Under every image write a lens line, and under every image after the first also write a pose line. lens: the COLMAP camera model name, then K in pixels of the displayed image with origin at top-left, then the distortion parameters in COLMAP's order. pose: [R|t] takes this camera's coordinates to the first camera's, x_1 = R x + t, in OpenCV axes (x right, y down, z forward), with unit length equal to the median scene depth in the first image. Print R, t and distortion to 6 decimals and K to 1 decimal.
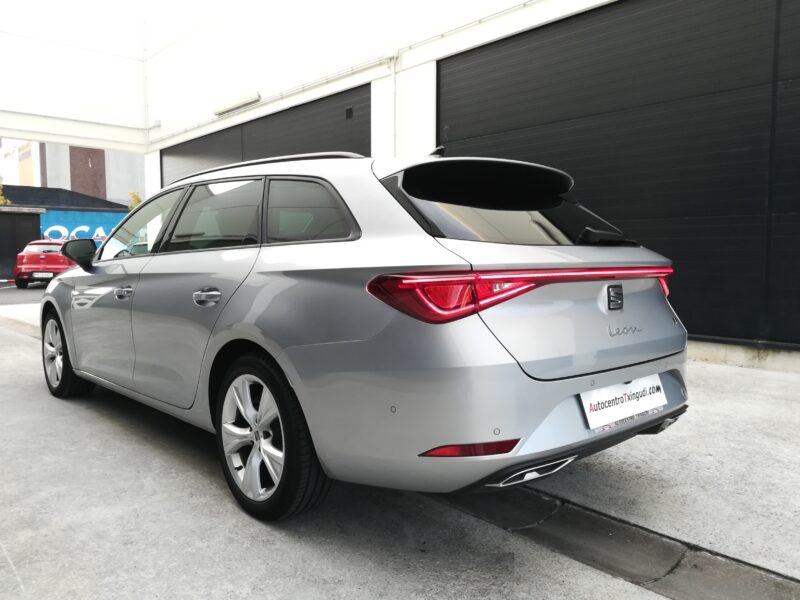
lens RADIAL K [[615.8, 0, 400.0], [0, 615.8, 300.0], [0, 0, 1]] dist [0.029705, 0.000071]
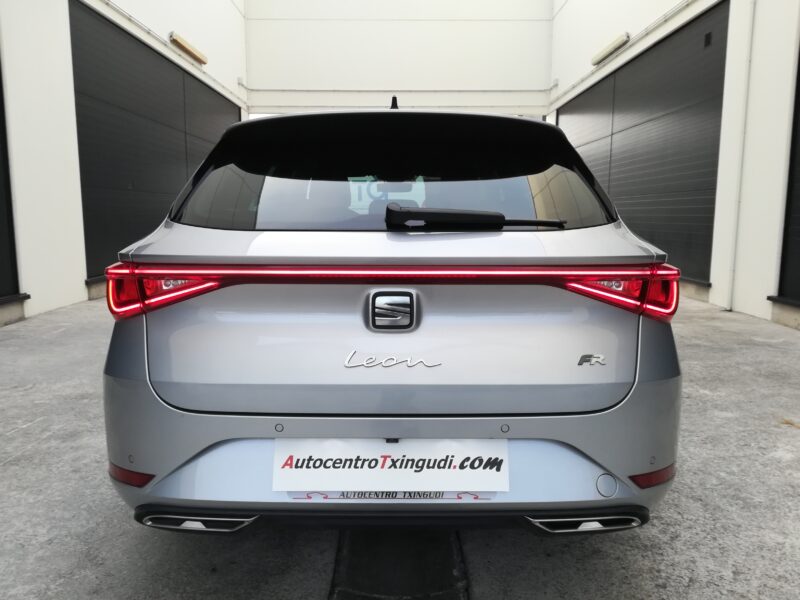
lens RADIAL K [[629.1, 0, 400.0], [0, 629.1, 300.0], [0, 0, 1]] dist [0.009604, -0.002389]
pose [[0.742764, 0.090567, -0.663400, 0.786482], [-0.047566, 0.995444, 0.082641, -0.069760], [0.667862, -0.029828, 0.743687, 0.499960]]
